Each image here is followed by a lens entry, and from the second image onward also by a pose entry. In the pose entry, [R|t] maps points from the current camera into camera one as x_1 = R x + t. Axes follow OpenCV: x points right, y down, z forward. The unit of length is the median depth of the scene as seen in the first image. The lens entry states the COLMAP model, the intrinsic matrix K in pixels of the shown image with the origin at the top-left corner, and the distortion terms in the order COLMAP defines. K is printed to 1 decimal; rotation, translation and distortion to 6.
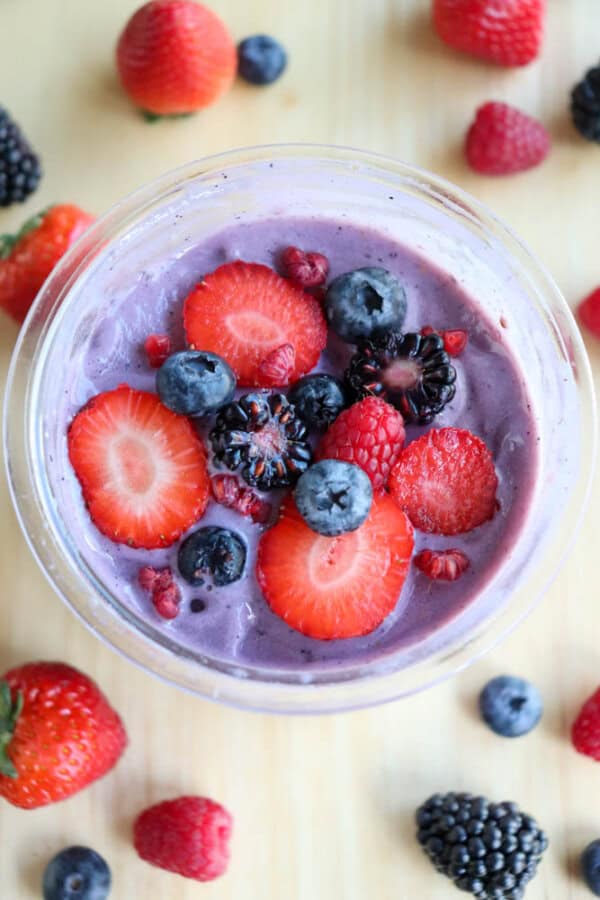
lens RADIAL K [[1293.3, 0, 300.0], [0, 1293.3, 450.0], [0, 0, 1]] dist [0.033305, -0.013653]
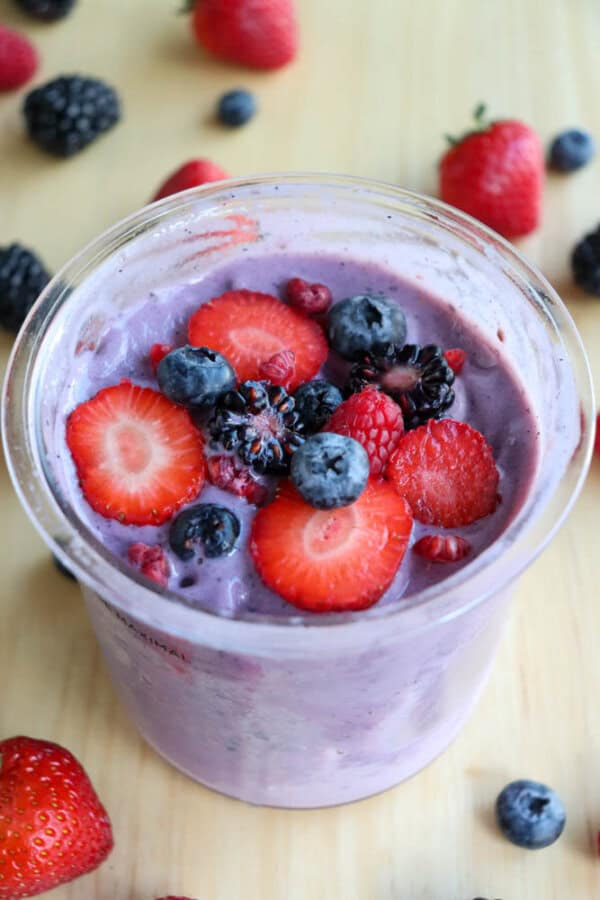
lens RADIAL K [[1293.3, 0, 300.0], [0, 1293.3, 450.0], [0, 0, 1]] dist [0.033305, -0.013653]
pose [[0.999464, 0.010421, -0.031030, 0.032565], [-0.019777, 0.947622, -0.318782, 0.324284], [0.026083, 0.319225, 0.947320, 0.059648]]
